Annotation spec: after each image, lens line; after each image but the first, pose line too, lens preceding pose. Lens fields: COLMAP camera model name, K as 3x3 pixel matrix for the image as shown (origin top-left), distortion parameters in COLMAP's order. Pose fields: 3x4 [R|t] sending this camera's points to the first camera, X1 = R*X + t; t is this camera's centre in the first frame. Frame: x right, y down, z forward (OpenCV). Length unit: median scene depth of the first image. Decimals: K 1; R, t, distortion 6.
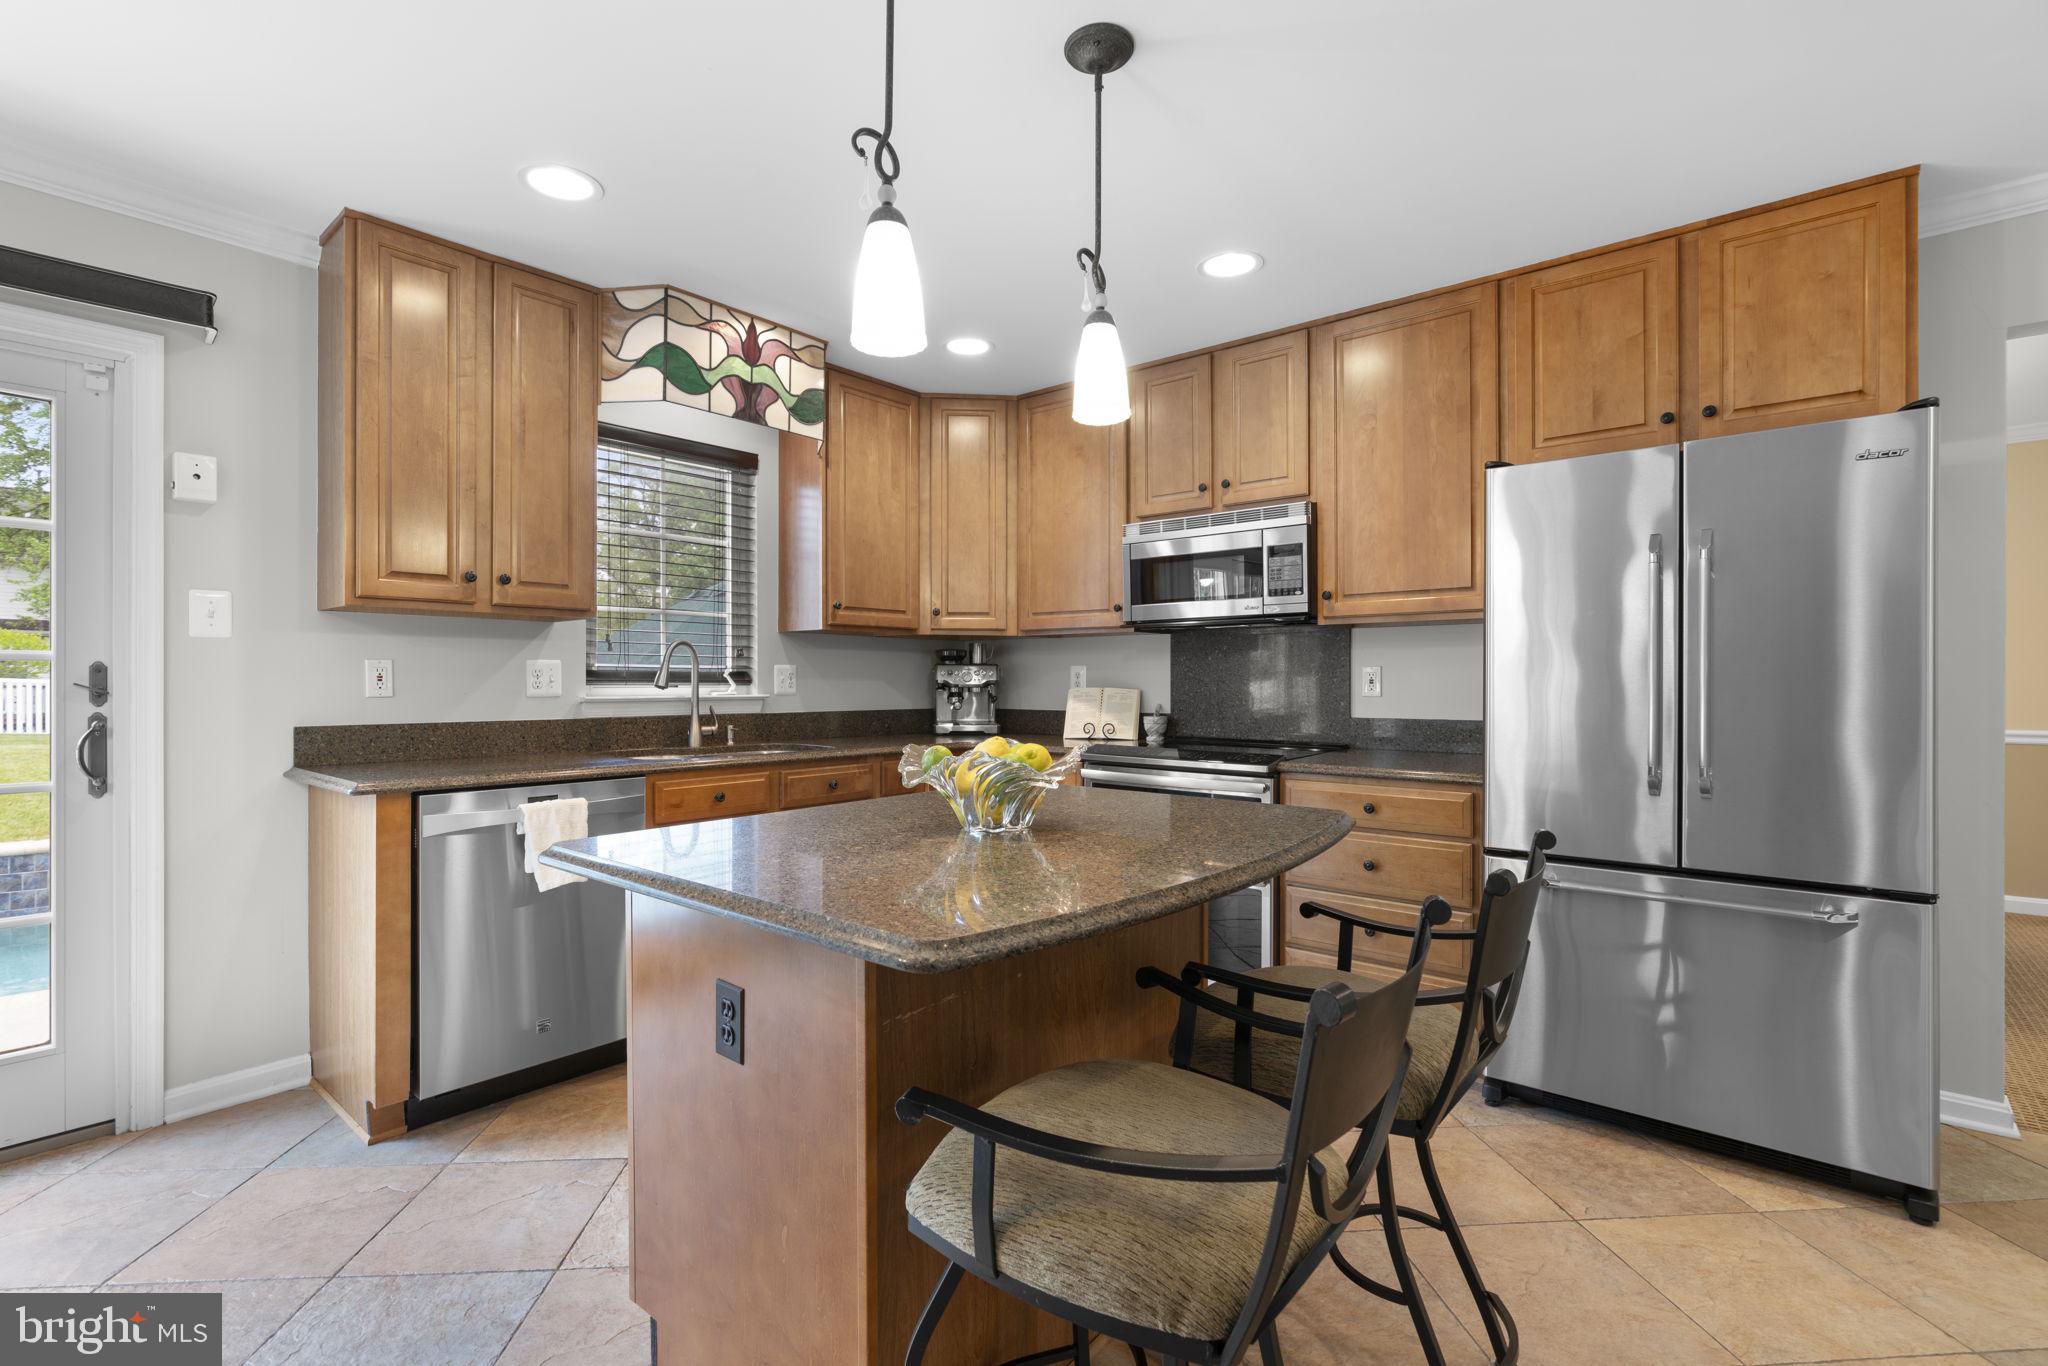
lens RADIAL K [[936.9, 0, 1025.2], [0, 936.9, 681.9], [0, 0, 1]] dist [-0.004288, 0.005186]
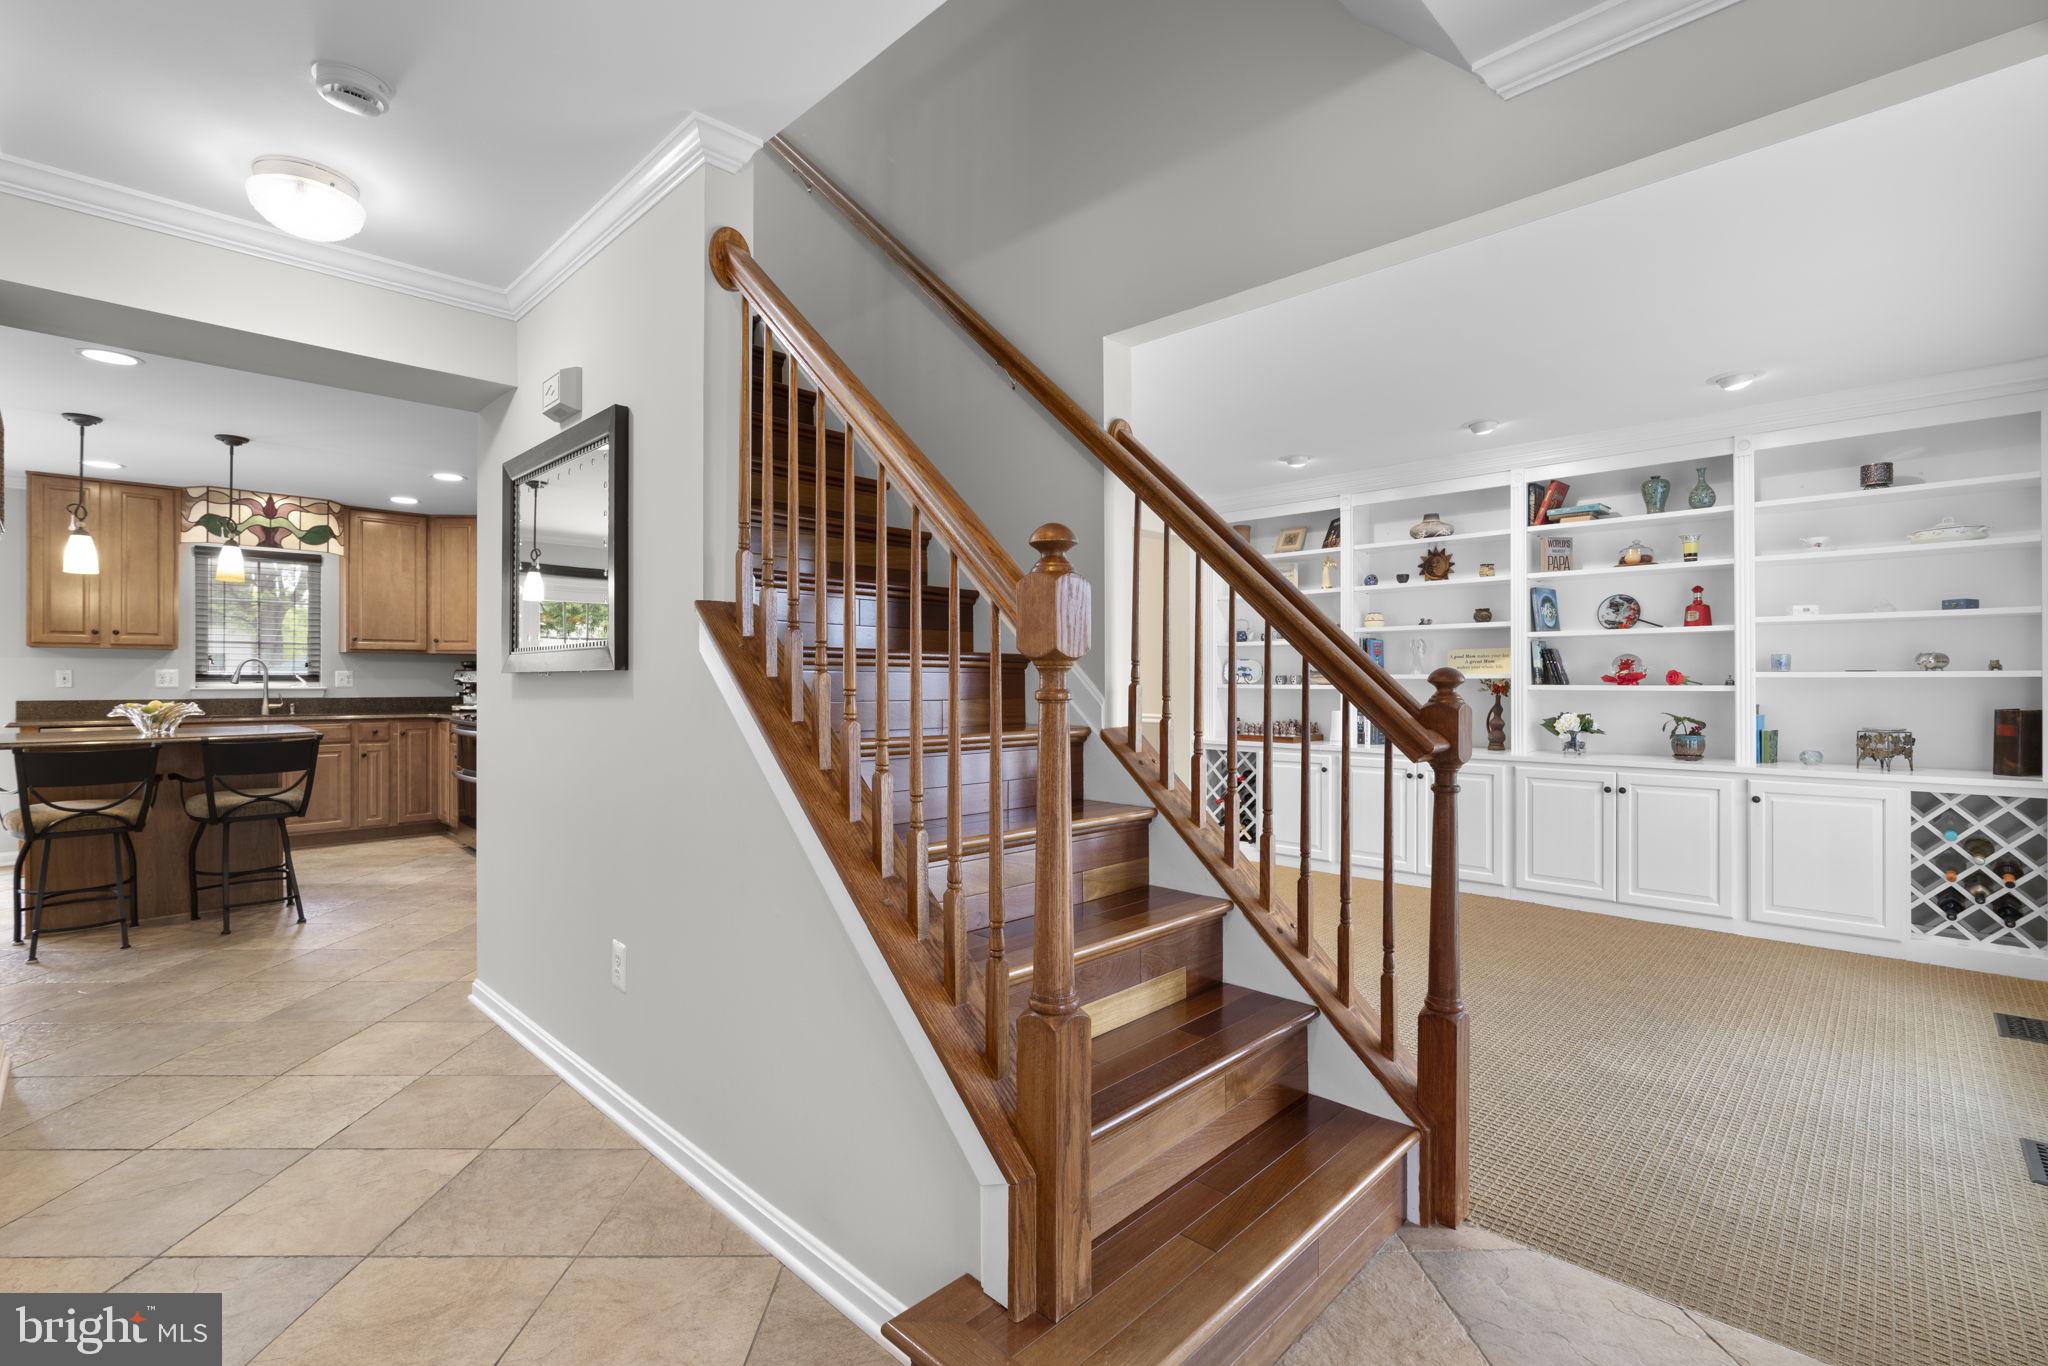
lens RADIAL K [[936.9, 0, 1021.2], [0, 936.9, 678.5], [0, 0, 1]] dist [-0.004288, 0.005186]
pose [[0.996415, 0.000160, -0.084597, 1.422910], [-0.000424, 0.999995, -0.003108, 0.001484], [0.084596, 0.003133, 0.996410, -0.807201]]
